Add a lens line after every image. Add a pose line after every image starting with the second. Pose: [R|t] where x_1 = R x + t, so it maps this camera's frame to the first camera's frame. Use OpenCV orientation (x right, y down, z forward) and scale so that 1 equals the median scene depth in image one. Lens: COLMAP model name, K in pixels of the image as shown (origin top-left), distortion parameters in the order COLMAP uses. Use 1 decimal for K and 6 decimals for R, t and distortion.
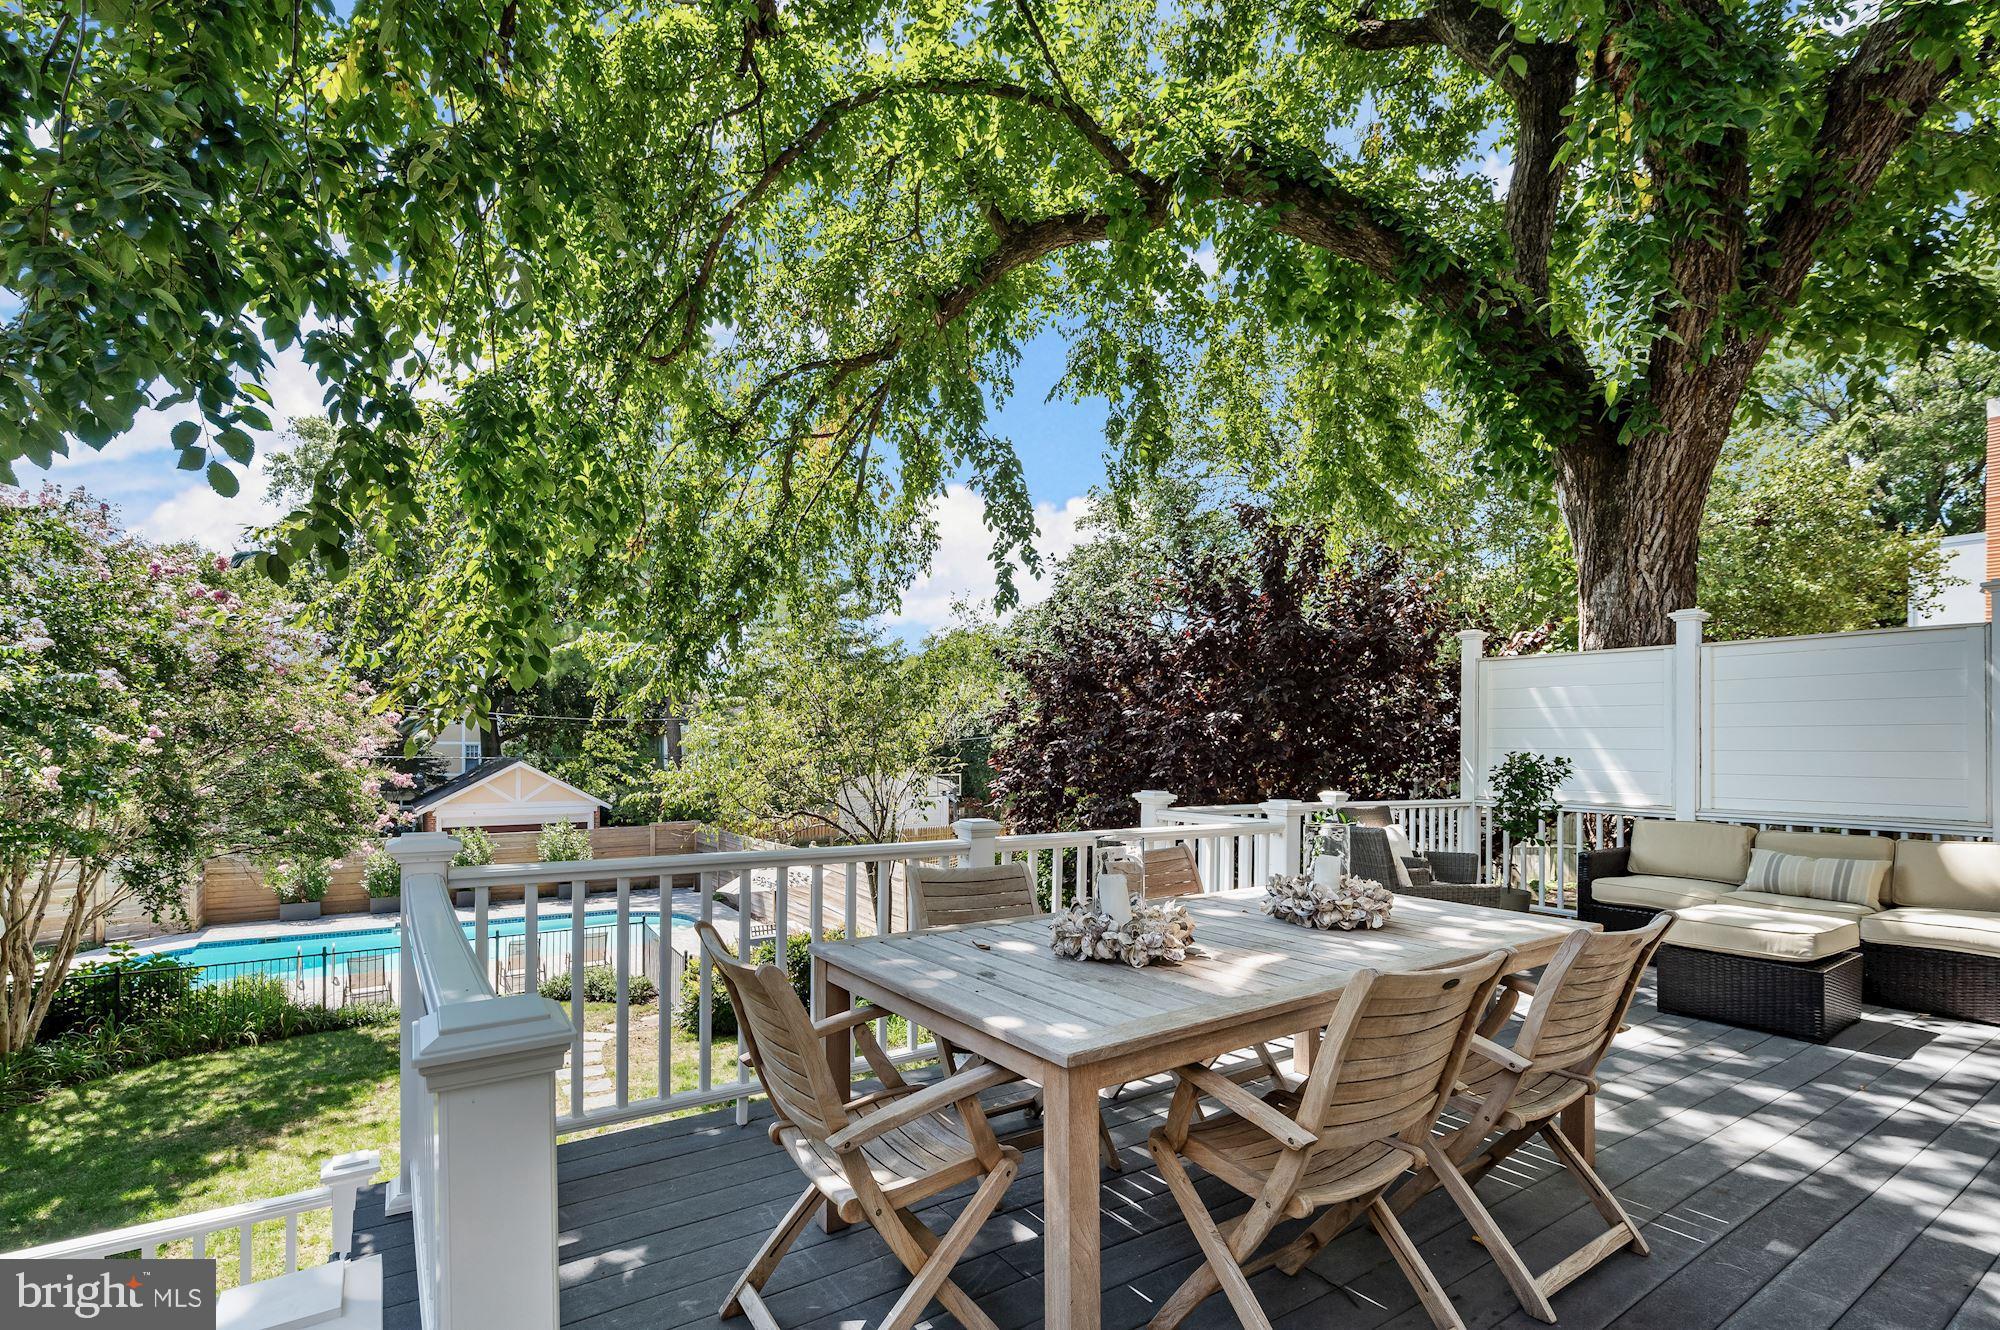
lens RADIAL K [[921.3, 0, 996.9], [0, 921.3, 744.1], [0, 0, 1]] dist [0.003273, 0.001144]
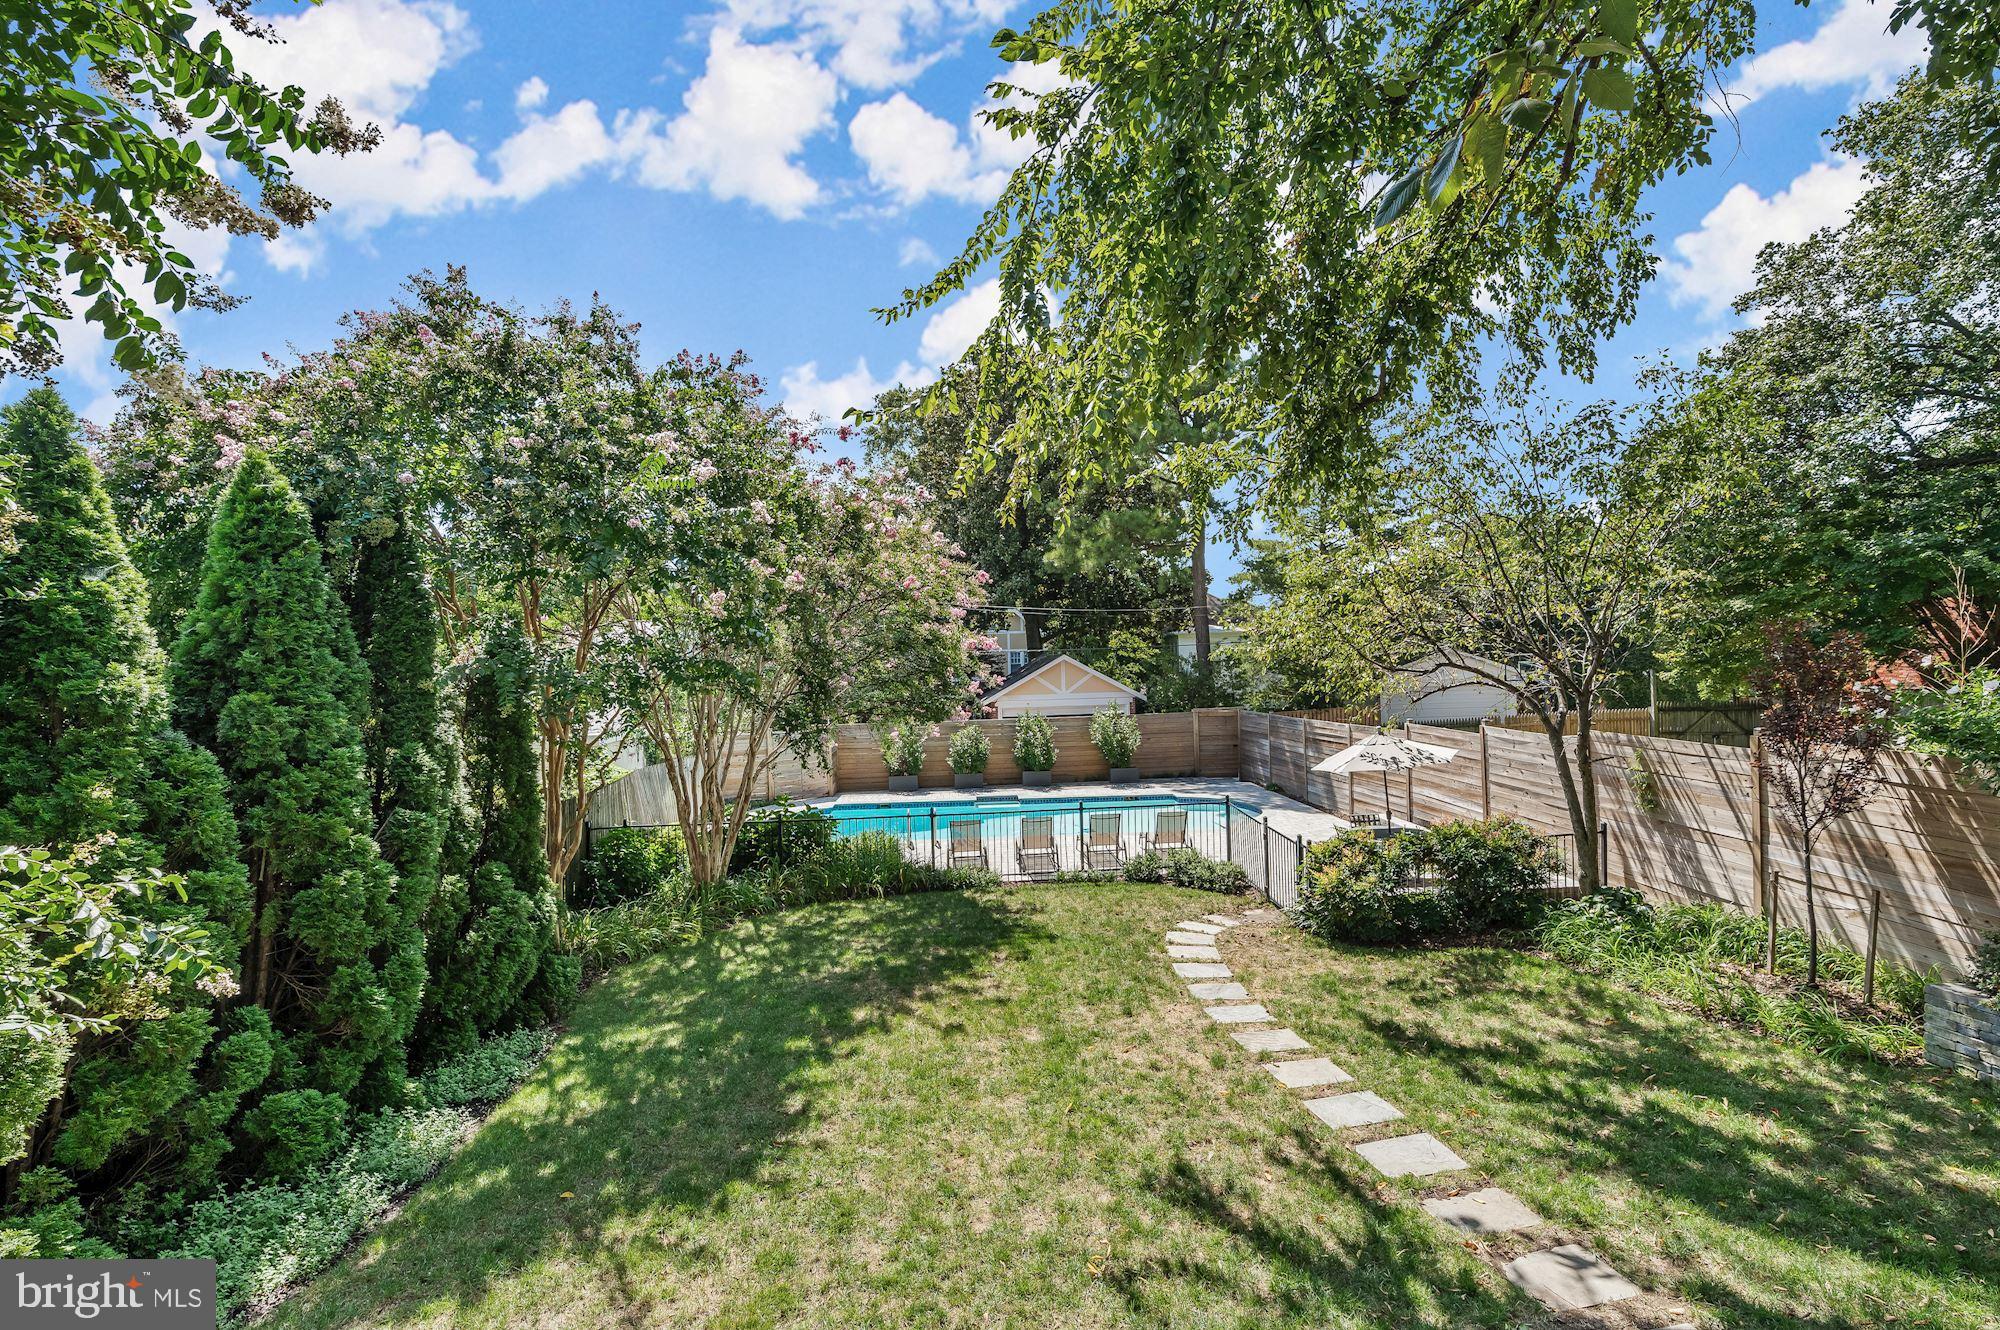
lens RADIAL K [[872.9, 0, 1023.7], [0, 872.9, 672.4], [0, 0, 1]] dist [0.000000, -0.000177]
pose [[0.881363, -0.024012, -0.471828, -0.215284], [0.029714, 0.999548, 0.004637, 0.081353], [0.471504, -0.018107, 0.881678, 0.240333]]
